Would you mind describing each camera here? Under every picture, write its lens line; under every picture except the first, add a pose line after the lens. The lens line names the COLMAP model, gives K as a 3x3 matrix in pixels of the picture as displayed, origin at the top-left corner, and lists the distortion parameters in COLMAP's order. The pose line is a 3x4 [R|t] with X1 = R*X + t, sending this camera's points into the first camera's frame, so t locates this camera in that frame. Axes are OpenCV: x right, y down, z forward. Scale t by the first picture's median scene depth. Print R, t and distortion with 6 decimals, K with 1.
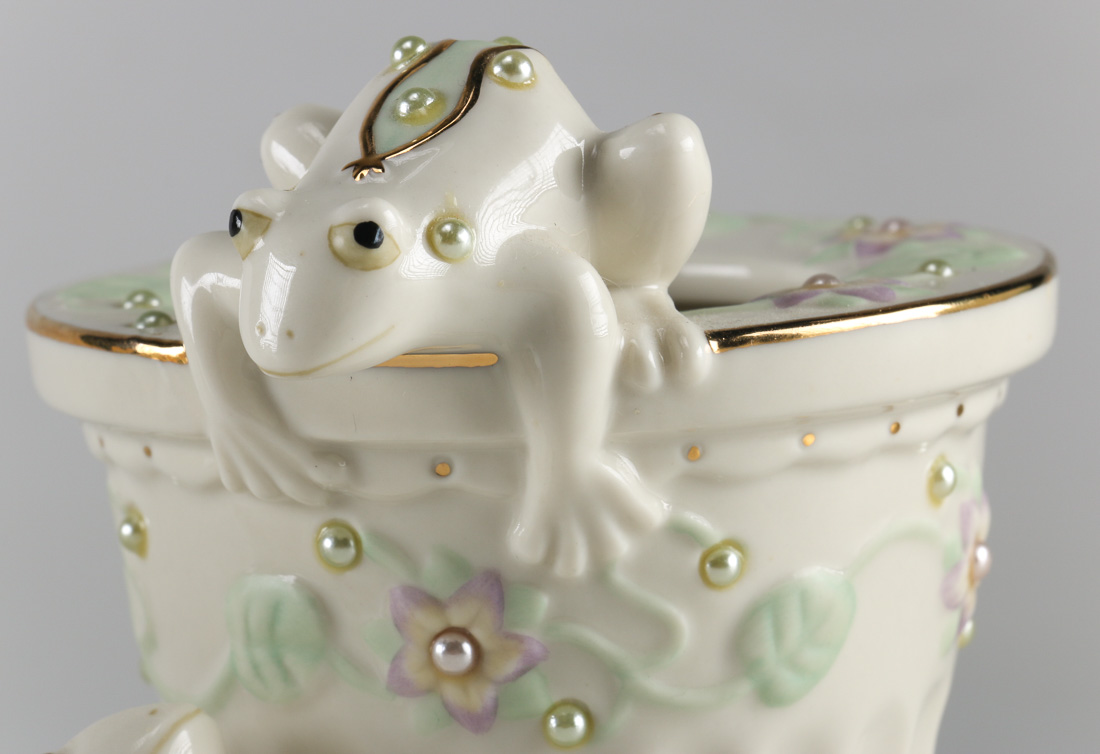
lens RADIAL K [[7146.3, 0, 538.8], [0, 7146.3, 371.9], [0, 0, 1]] dist [0.761517, 0.000000]
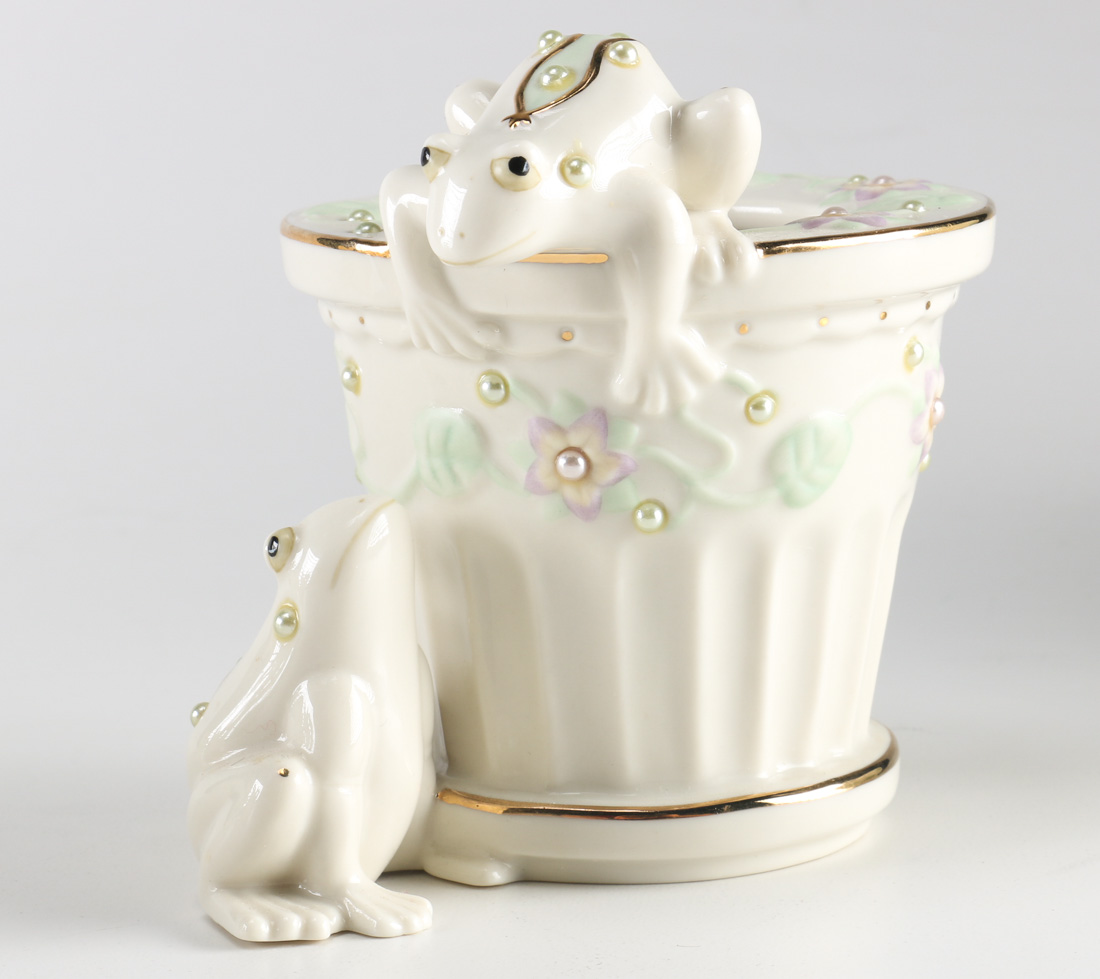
lens RADIAL K [[4202.6, 0, 556.2], [0, 4202.6, 496.4], [0, 0, 1]] dist [0.156321, 0.000000]
pose [[0.999627, 0.023973, -0.013075, -0.003809], [-0.023453, 0.998980, 0.038587, 0.013212], [0.013987, -0.038266, 0.999170, 0.159570]]
